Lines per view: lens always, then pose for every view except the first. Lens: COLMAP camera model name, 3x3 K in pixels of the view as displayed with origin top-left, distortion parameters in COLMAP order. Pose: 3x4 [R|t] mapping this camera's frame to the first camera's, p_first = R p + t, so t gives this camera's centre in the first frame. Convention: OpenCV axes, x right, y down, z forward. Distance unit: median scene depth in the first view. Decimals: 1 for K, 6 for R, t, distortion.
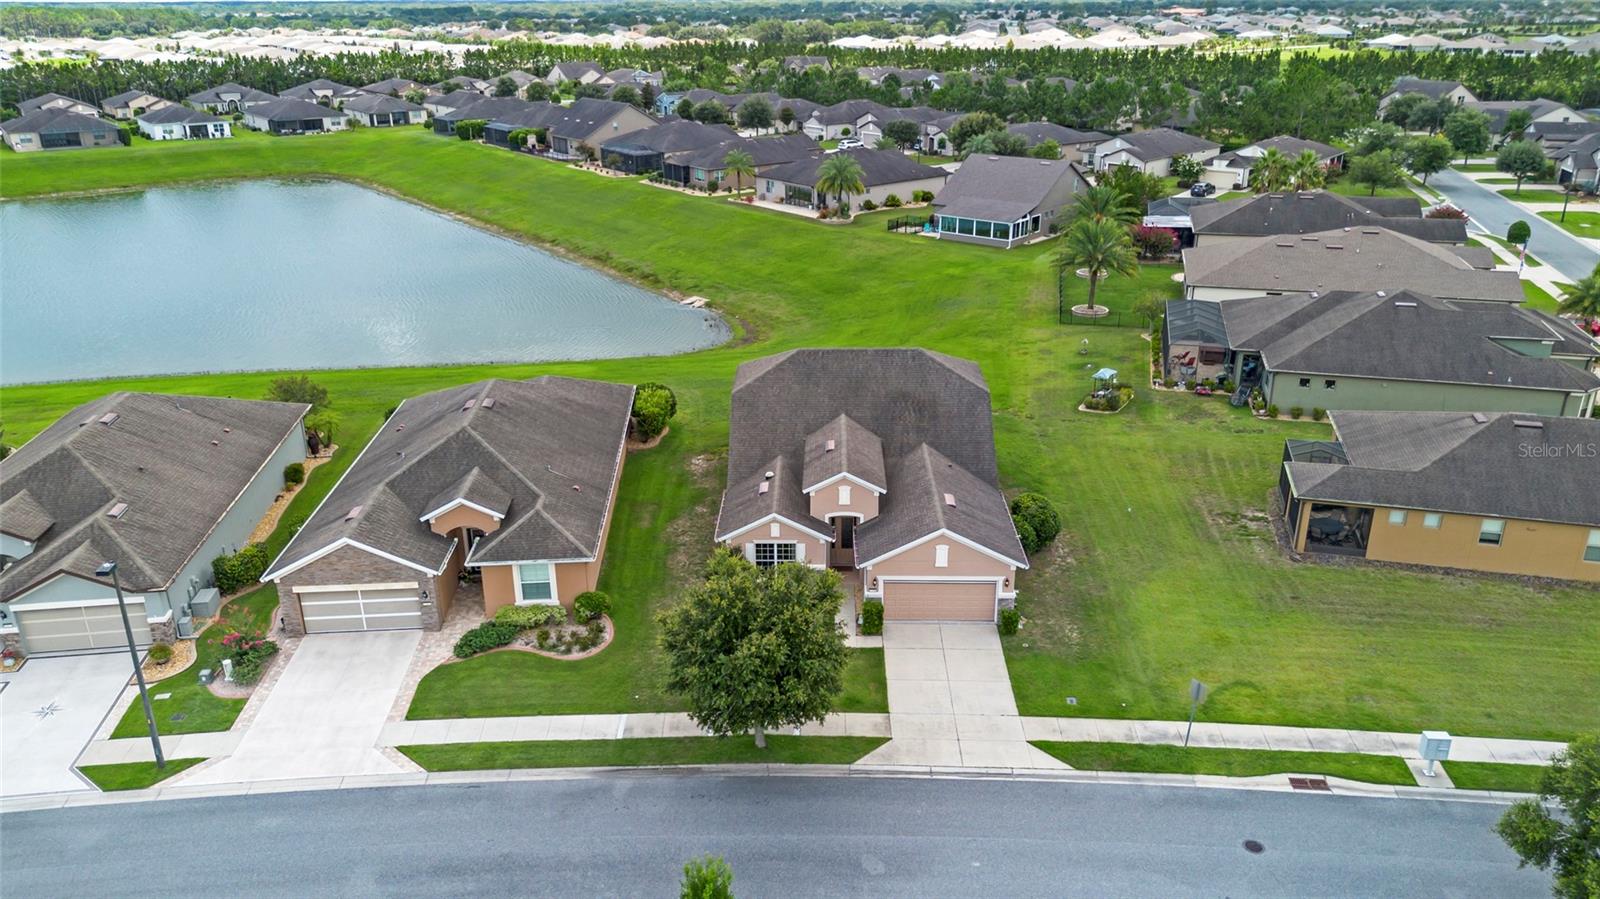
lens RADIAL K [[1143.7, 0, 806.4], [0, 1143.7, 426.6], [0, 0, 1]] dist [0.061896, -0.066401]
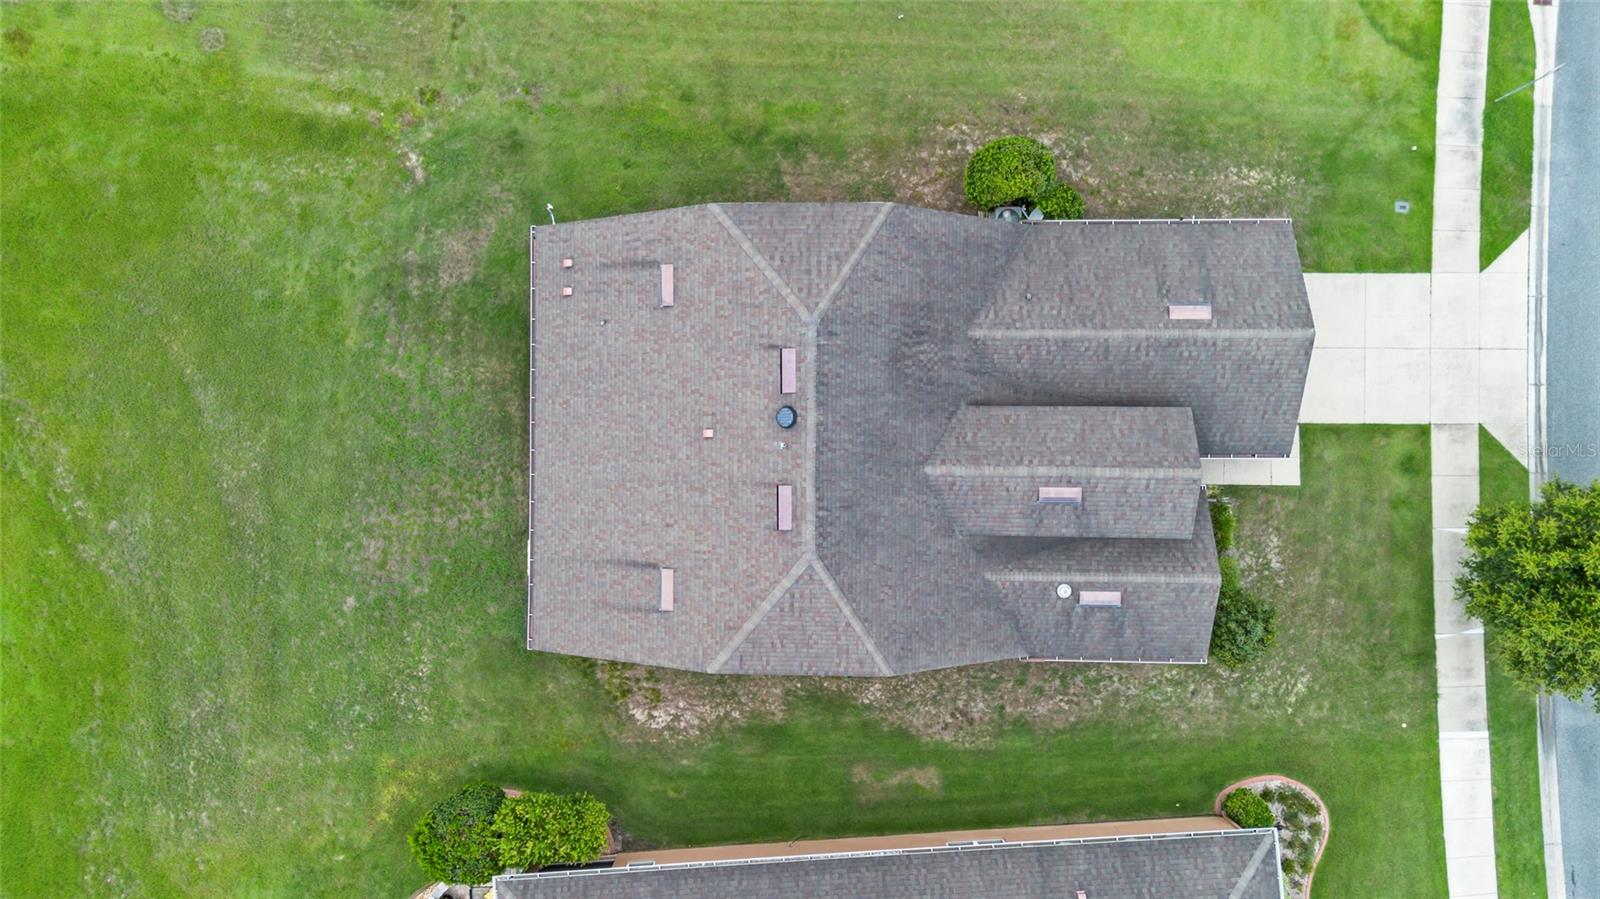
lens RADIAL K [[1143.7, 0, 806.4], [0, 1143.7, 426.6], [0, 0, 1]] dist [0.061896, -0.066401]
pose [[-0.008505, -0.999717, 0.022236, 0.049222], [0.386126, 0.017229, 0.922285, -0.650233], [-0.922407, 0.016430, 0.385870, 0.982778]]
